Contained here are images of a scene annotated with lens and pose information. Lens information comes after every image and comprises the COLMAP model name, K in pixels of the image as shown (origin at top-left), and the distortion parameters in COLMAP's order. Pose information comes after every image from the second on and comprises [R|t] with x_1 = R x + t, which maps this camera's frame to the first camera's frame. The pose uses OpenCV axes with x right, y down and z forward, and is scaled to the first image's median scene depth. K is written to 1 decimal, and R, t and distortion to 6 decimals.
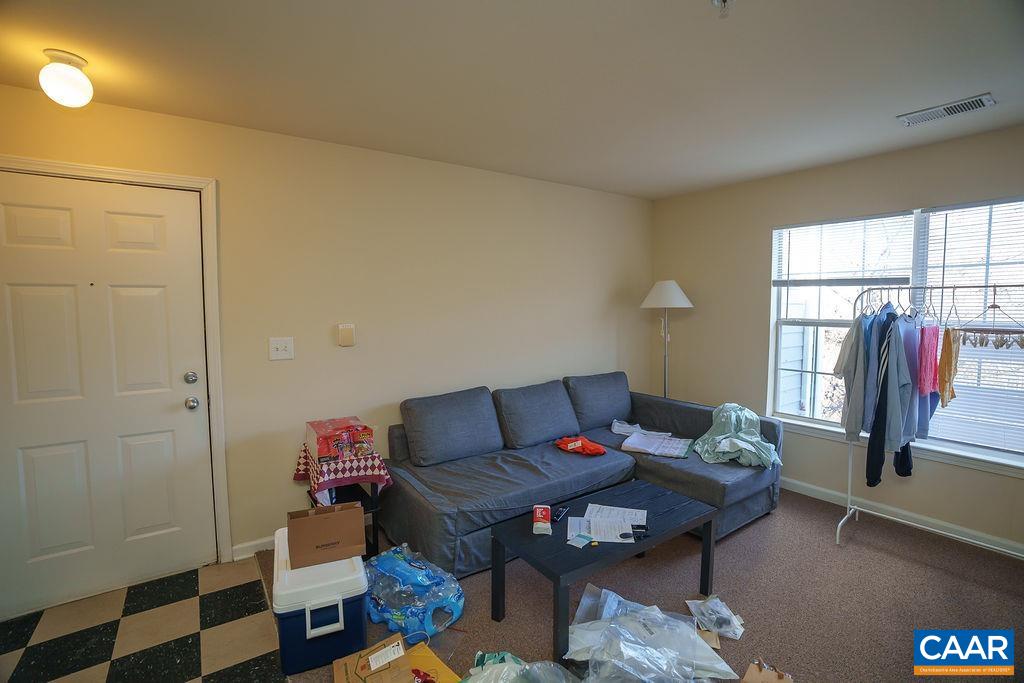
lens RADIAL K [[471.5, 0, 514.6], [0, 471.5, 335.7], [0, 0, 1]] dist [-0.075738, 0.028243]
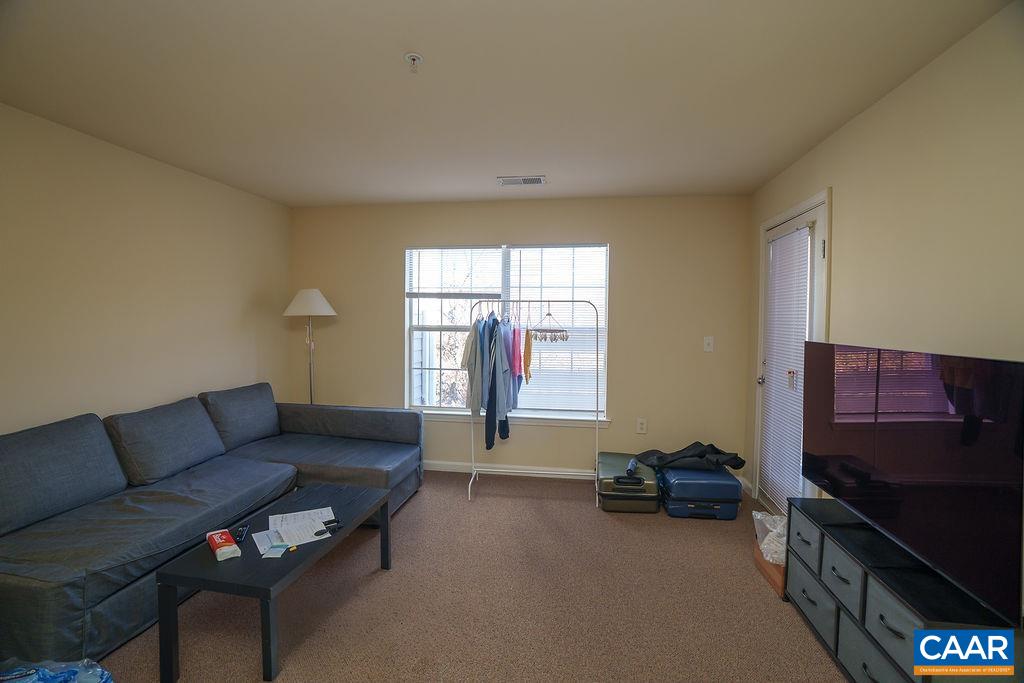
lens RADIAL K [[471.5, 0, 514.6], [0, 471.5, 335.7], [0, 0, 1]] dist [-0.075738, 0.028243]
pose [[0.694703, -0.016197, 0.719114, -0.133432], [0.037400, 0.999207, -0.013625, 0.019889], [-0.718324, 0.036360, 0.694758, -0.019091]]
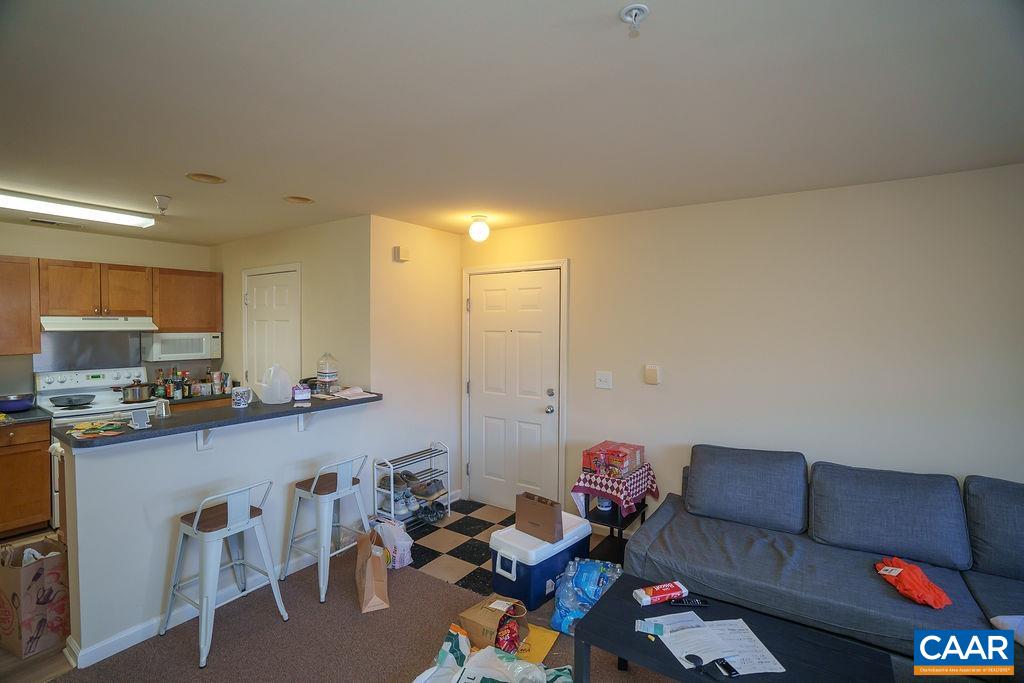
lens RADIAL K [[471.5, 0, 514.6], [0, 471.5, 335.7], [0, 0, 1]] dist [-0.075738, 0.028243]
pose [[0.353781, 0.024553, -0.935006, 0.613523], [-0.069320, 0.997594, -0.000032, -0.075934], [0.932756, 0.064826, 0.354632, 0.285480]]
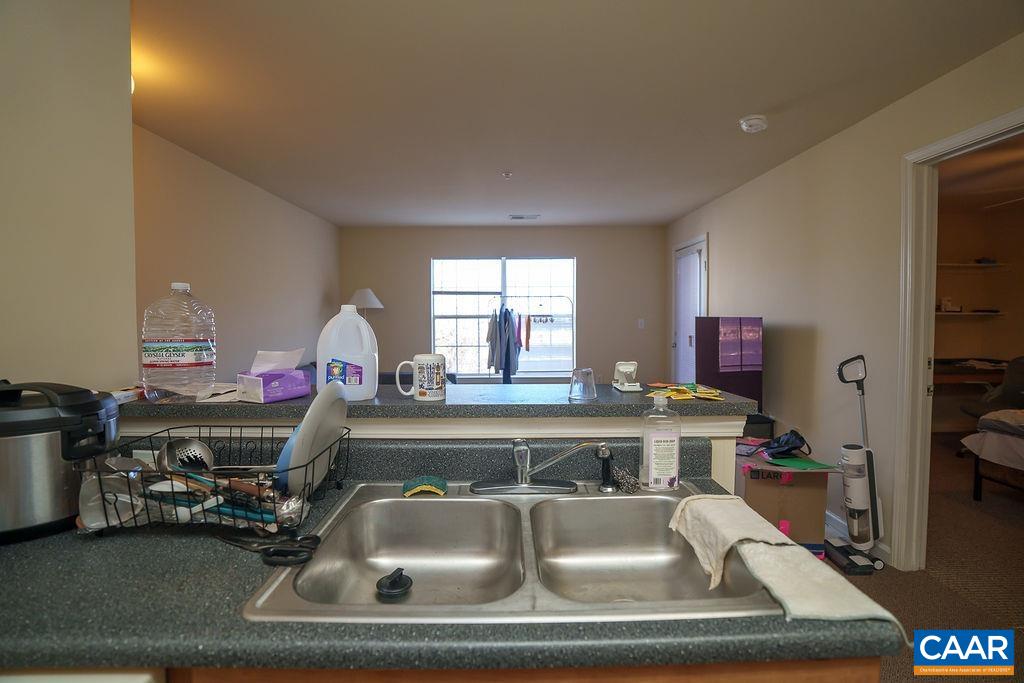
lens RADIAL K [[498.2, 0, 514.3], [0, 498.2, 334.1], [0, 0, 1]] dist [-0.080738, 0.031472]
pose [[0.569128, -0.040026, 0.821274, -0.910102], [0.060514, 0.998145, 0.006710, 0.045878], [-0.820019, 0.045880, 0.570495, -0.276078]]
